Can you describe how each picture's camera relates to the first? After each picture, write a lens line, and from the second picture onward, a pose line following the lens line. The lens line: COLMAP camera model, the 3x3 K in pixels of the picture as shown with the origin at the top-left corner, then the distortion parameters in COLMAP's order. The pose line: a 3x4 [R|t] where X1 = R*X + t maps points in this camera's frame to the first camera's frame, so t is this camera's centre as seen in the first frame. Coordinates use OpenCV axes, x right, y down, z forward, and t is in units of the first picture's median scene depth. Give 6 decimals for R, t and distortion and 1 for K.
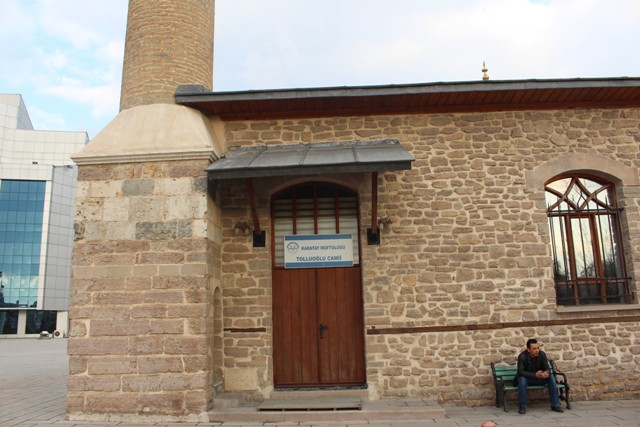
lens RADIAL K [[525.2, 0, 317.2], [0, 525.2, 210.5], [0, 0, 1]] dist [-0.152001, 0.091932]
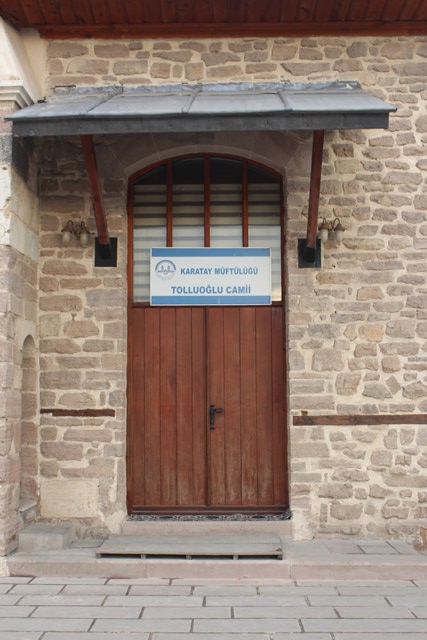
lens RADIAL K [[797.1, 0, 211.9], [0, 797.1, 323.1], [0, 0, 1]] dist [-0.090784, 0.000000]
pose [[0.999533, 0.025206, 0.017301, -0.010330], [-0.026975, 0.993446, 0.111071, 0.032605], [-0.014388, -0.111486, 0.993662, 0.146588]]
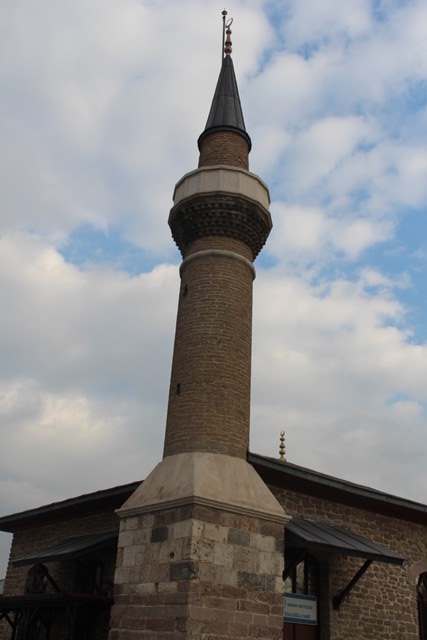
lens RADIAL K [[660.5, 0, 212.3], [0, 660.5, 316.6], [0, 0, 1]] dist [-0.069850, 0.000000]
pose [[0.740587, 0.376024, 0.556899, -1.277776], [-0.213839, 0.917566, -0.335179, 0.004229], [-0.637027, 0.129142, 0.759946, -0.100468]]
